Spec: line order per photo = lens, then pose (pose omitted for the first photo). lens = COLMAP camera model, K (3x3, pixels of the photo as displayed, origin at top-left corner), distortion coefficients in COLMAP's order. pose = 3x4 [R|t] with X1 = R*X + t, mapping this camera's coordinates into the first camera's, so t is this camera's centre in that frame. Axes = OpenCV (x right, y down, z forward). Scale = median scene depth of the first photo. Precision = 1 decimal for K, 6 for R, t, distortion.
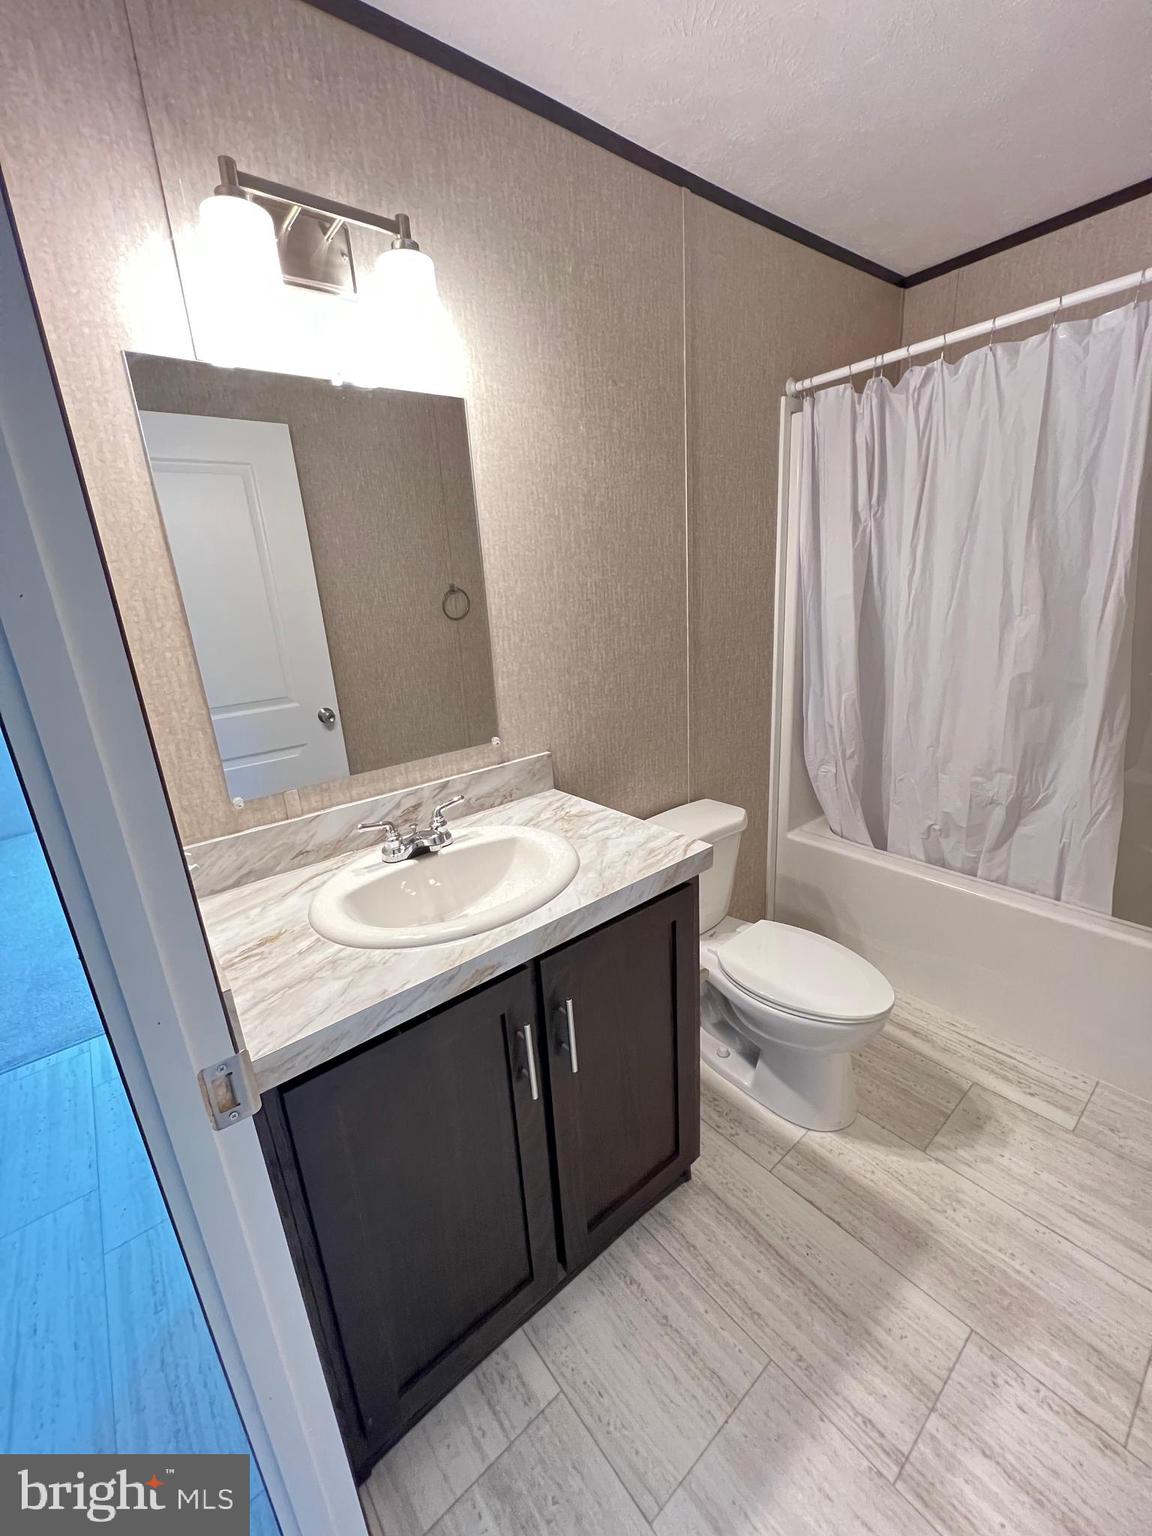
lens RADIAL K [[619.2, 0, 576.0], [0, 619.2, 768.0], [0, 0, 1]] dist [0.007211, 0.000340]
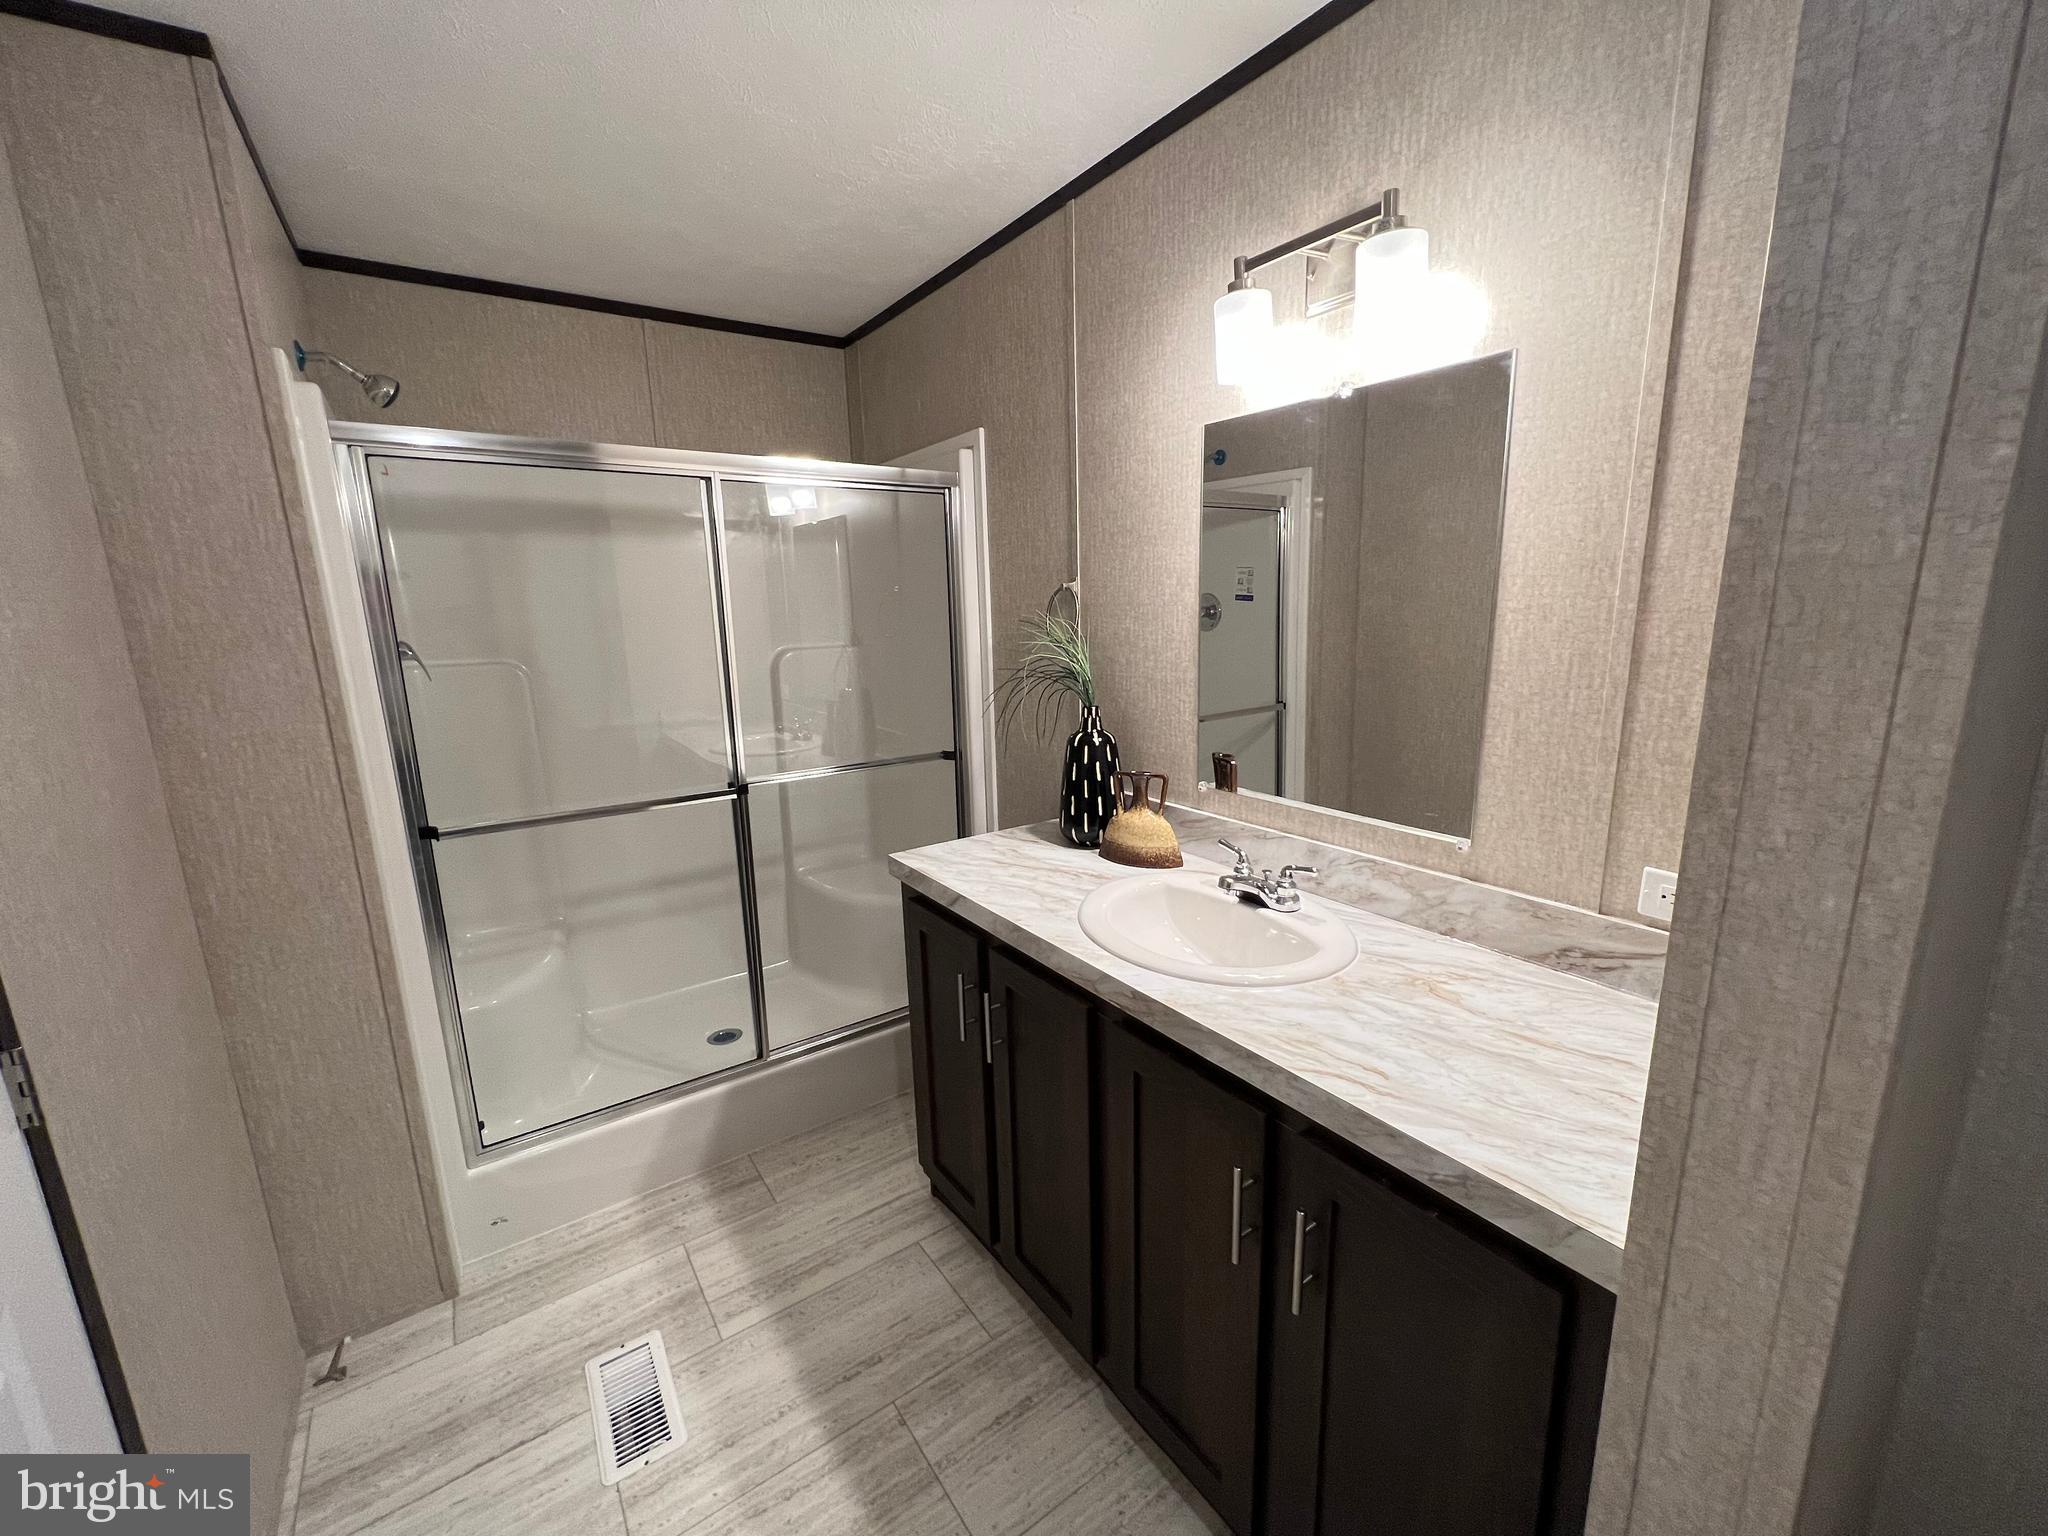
lens RADIAL K [[823.7, 0, 1026.3], [0, 823.7, 769.0], [0, 0, 1]] dist [0.000024, 0.000070]
pose [[-0.069419, 0.260128, -0.963075, 0.866630], [-0.259365, 0.927499, 0.269214, -0.276296], [0.963281, 0.268476, 0.003082, 0.616563]]
